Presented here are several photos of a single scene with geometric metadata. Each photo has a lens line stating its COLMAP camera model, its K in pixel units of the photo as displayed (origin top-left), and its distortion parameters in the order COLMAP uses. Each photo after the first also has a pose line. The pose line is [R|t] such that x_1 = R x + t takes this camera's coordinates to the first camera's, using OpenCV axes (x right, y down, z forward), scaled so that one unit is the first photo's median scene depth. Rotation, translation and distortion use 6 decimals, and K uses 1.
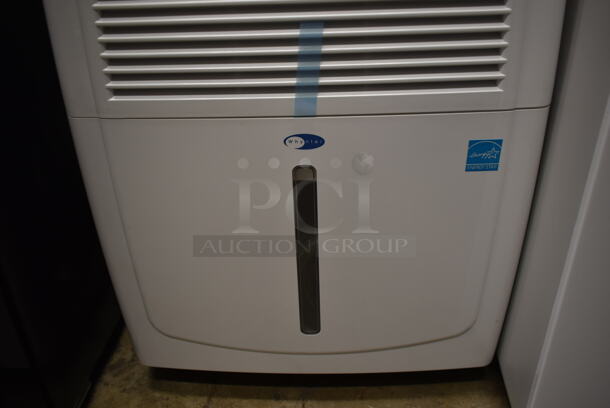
lens RADIAL K [[523.7, 0, 305.1], [0, 523.7, 203.9], [0, 0, 1]] dist [-0.014133, 0.001510]
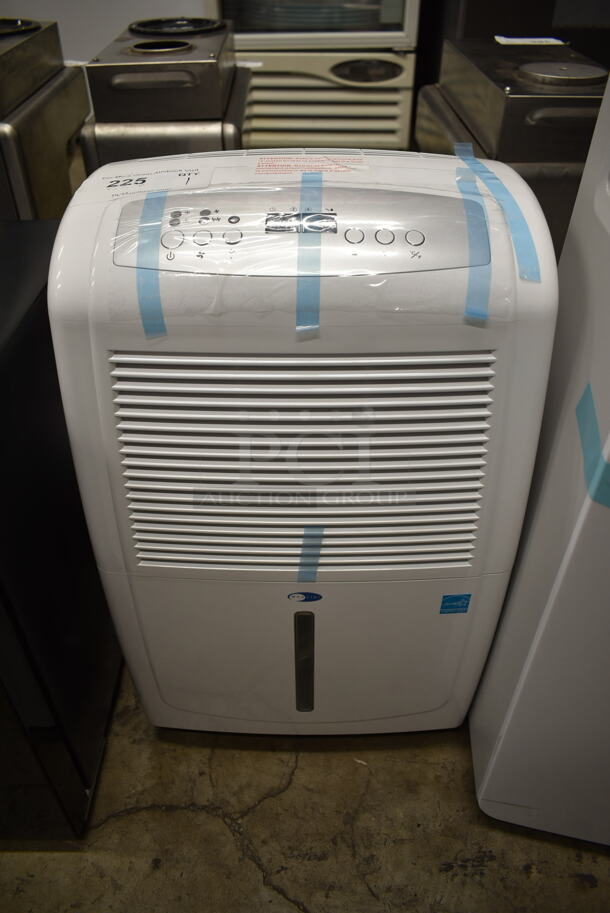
lens RADIAL K [[696.8, 0, 306.8], [0, 696.8, 452.2], [0, 0, 1]] dist [-0.013793, 0.005326]
pose [[0.999110, 0.007007, 0.041585, -0.049138], [-0.014478, 0.983159, 0.182177, -0.545797], [-0.039608, -0.182617, 0.982386, -0.366525]]
